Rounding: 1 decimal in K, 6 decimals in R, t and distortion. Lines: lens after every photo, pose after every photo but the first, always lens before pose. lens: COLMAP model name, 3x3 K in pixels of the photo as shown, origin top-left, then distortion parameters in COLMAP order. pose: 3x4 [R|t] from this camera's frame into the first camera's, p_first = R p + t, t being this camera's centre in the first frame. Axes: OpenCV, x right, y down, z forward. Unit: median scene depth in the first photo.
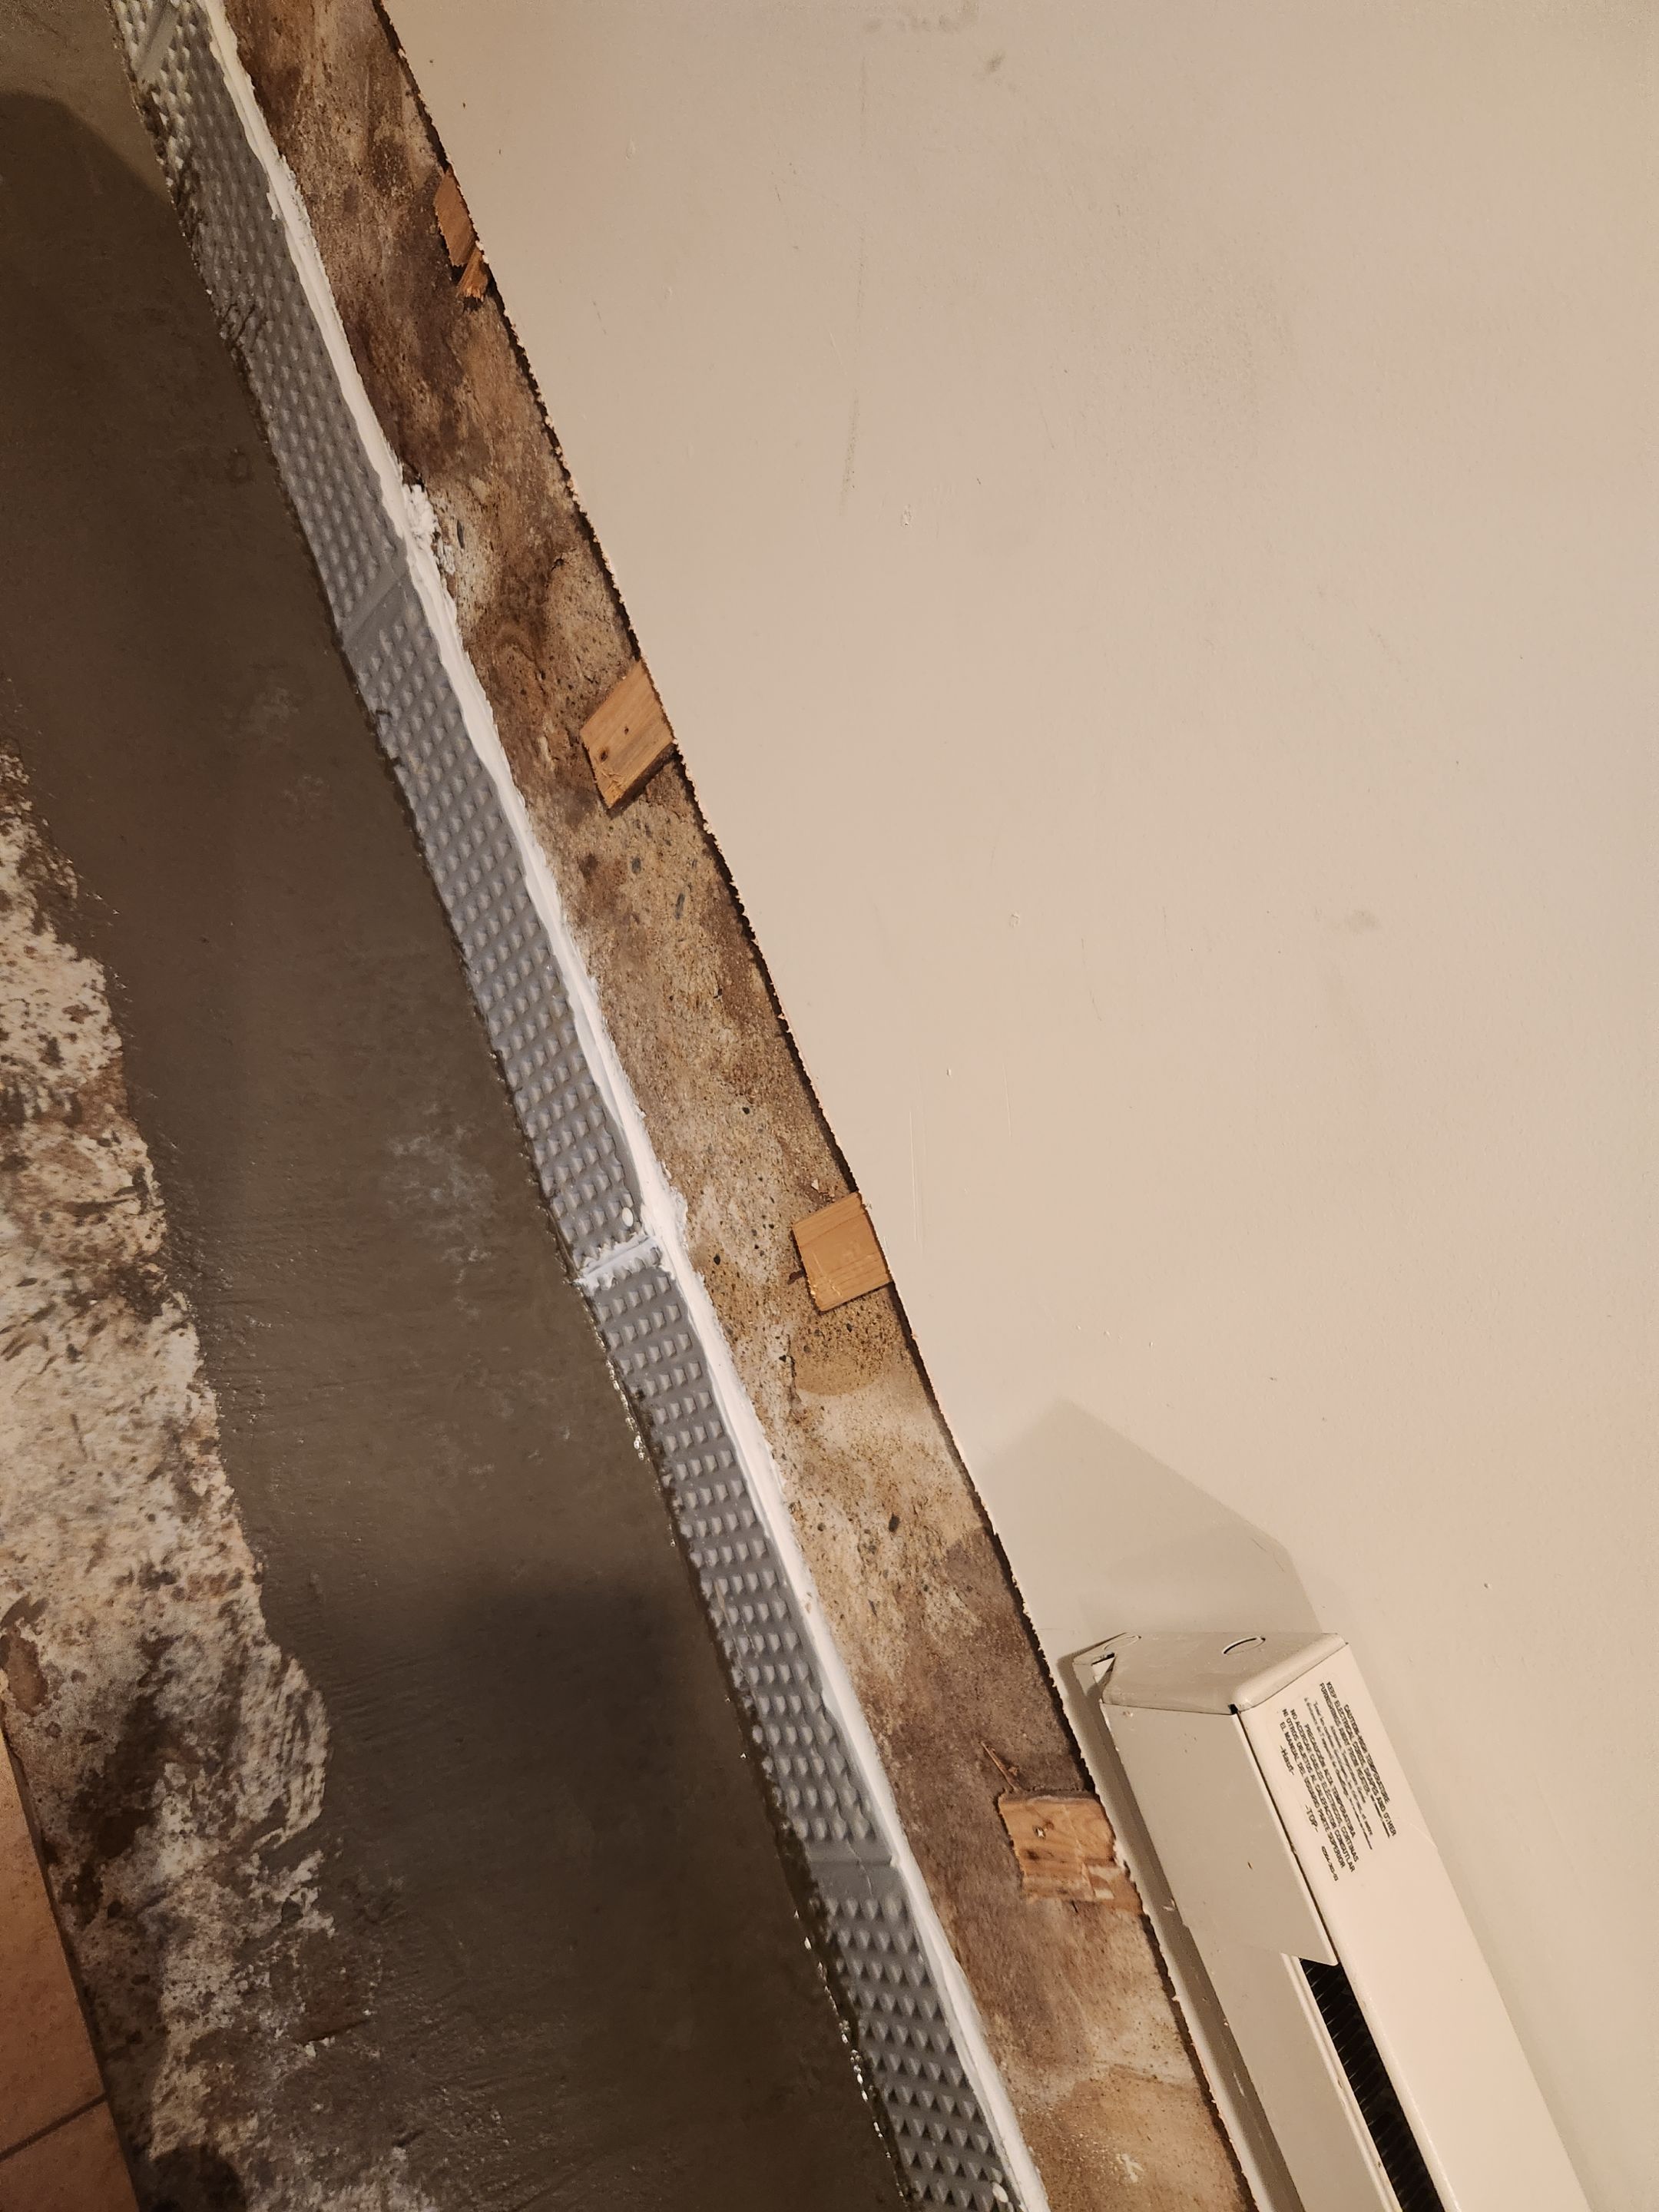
lens RADIAL K [[1505.9, 0, 835.1], [0, 1505.9, 1096.7], [0, 0, 1]] dist [0.063564, -0.052490]
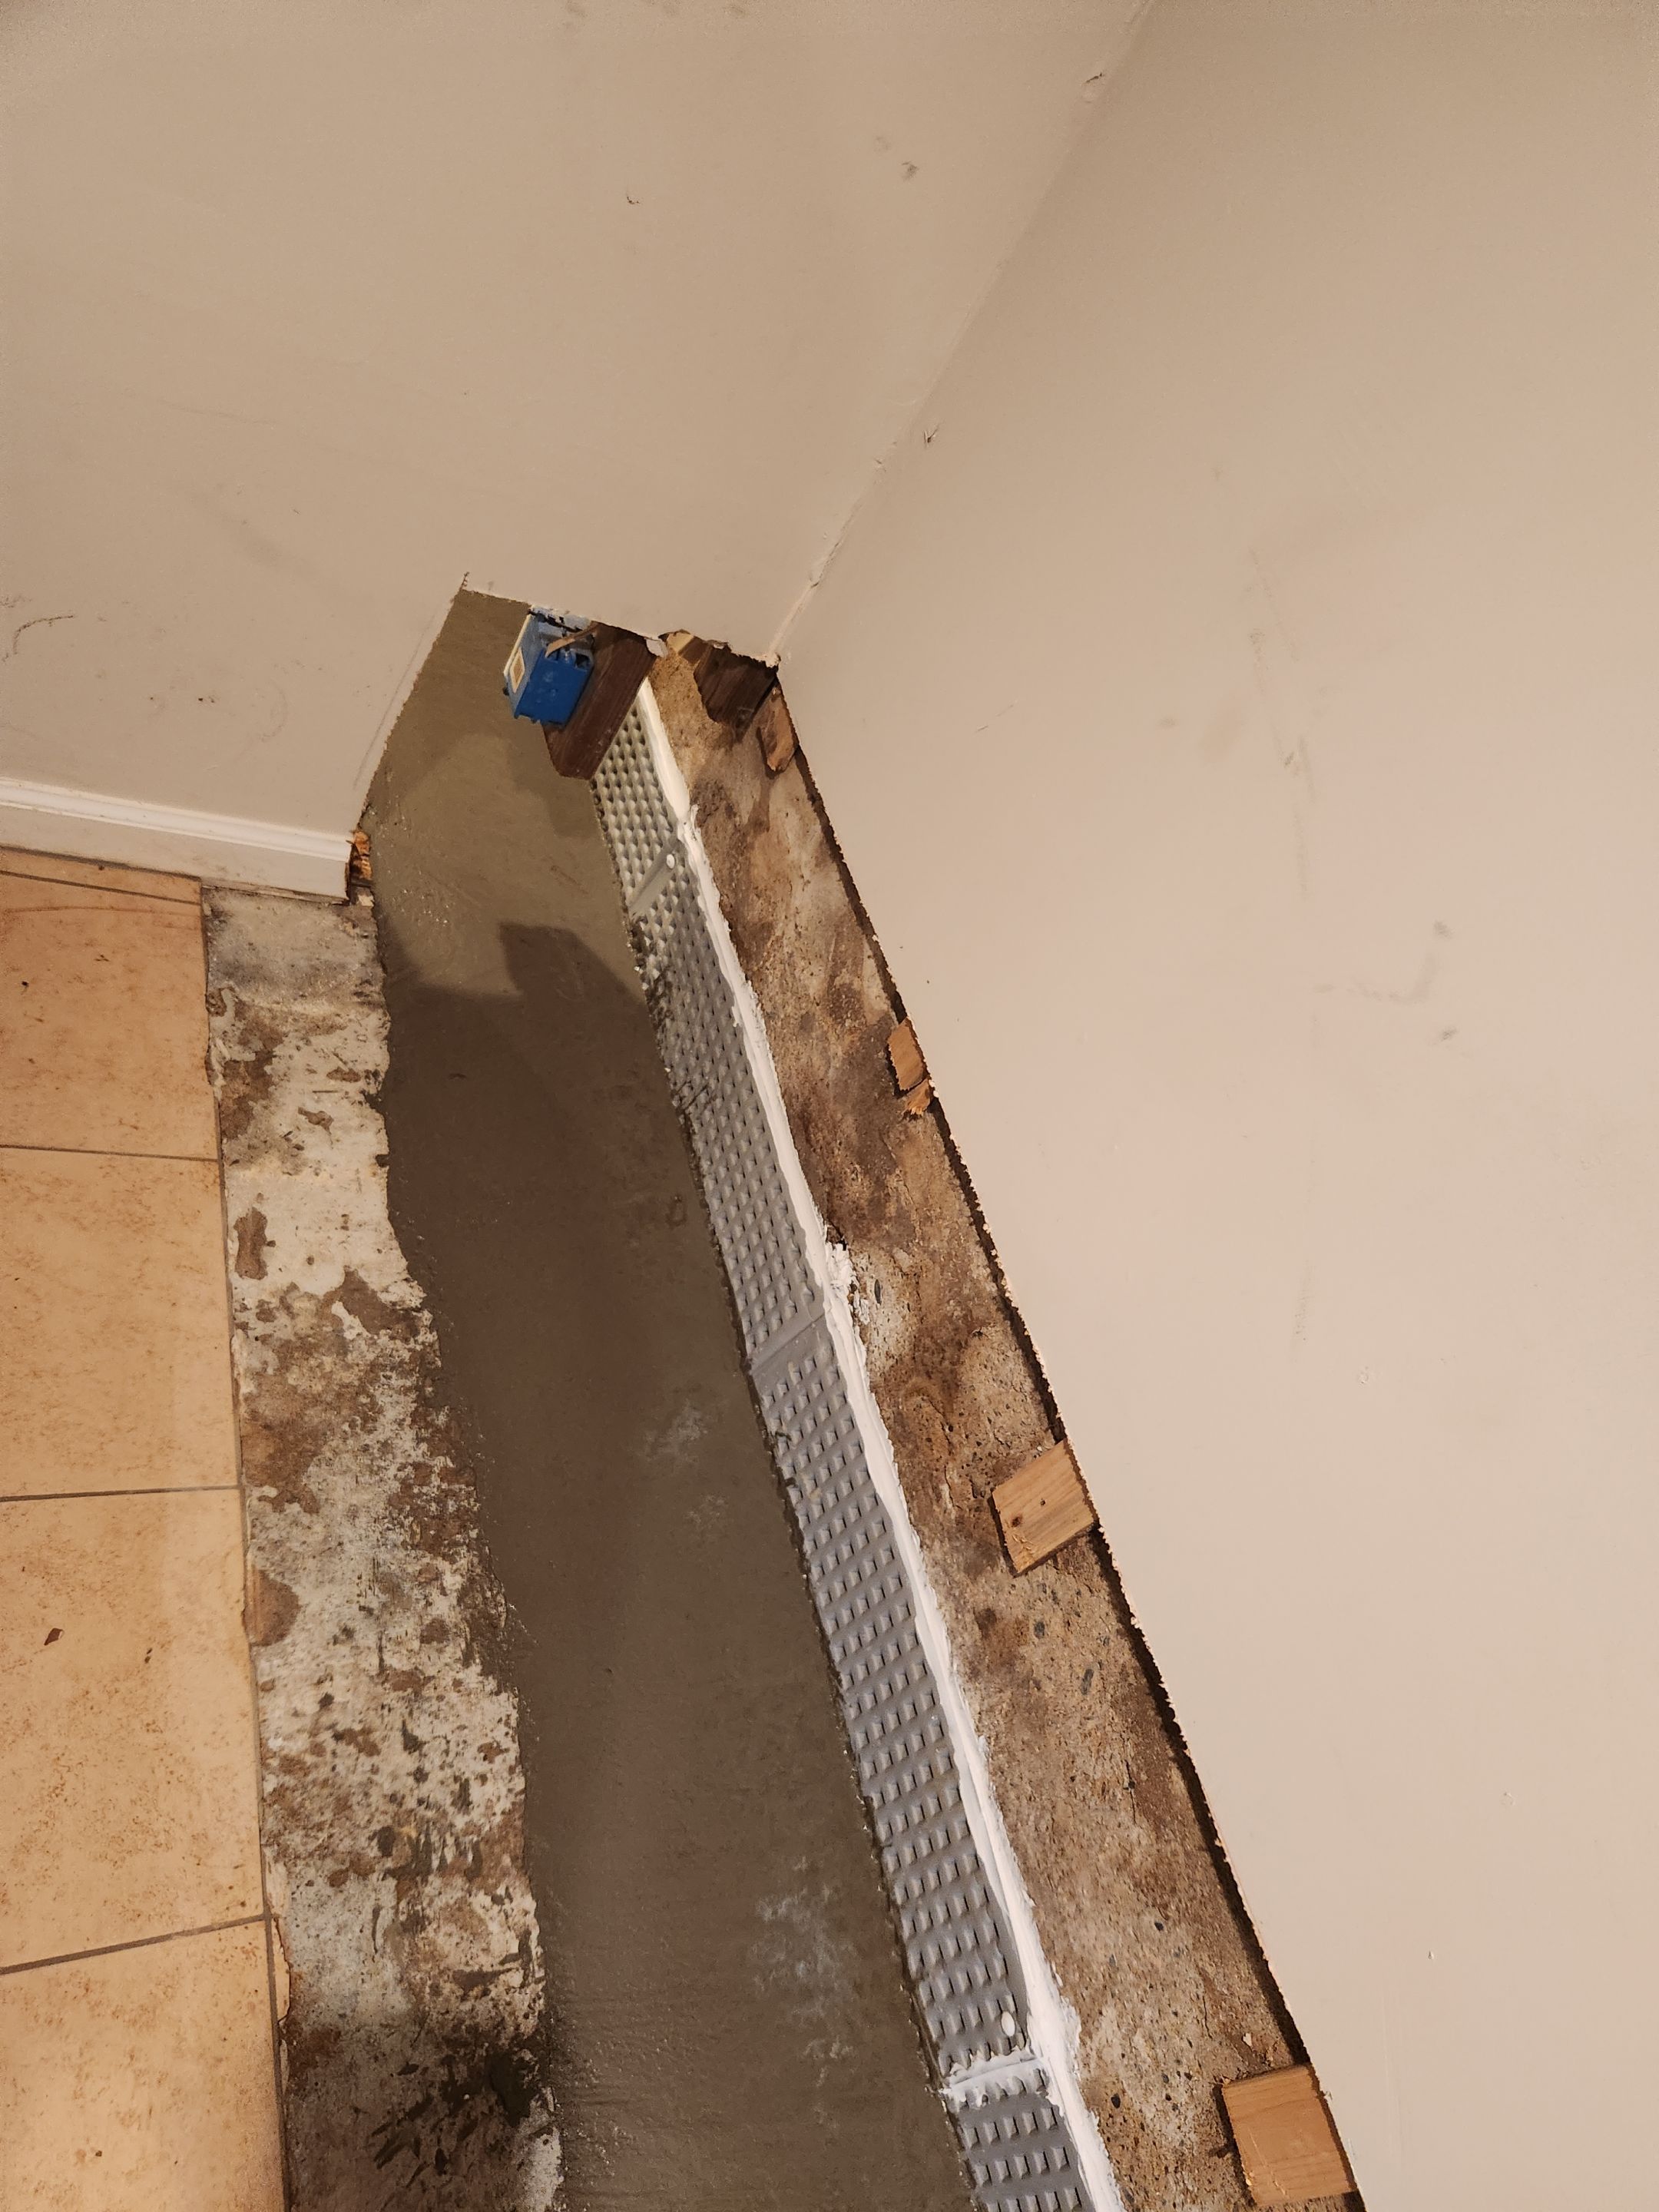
lens RADIAL K [[1505.9, 0, 848.3], [0, 1505.9, 1083.7], [0, 0, 1]] dist [0.063564, -0.052490]
pose [[0.989240, 0.012498, -0.145765, -0.110683], [-0.064648, 0.931136, -0.358895, -0.116215], [0.131242, 0.364457, 0.921925, -0.074853]]
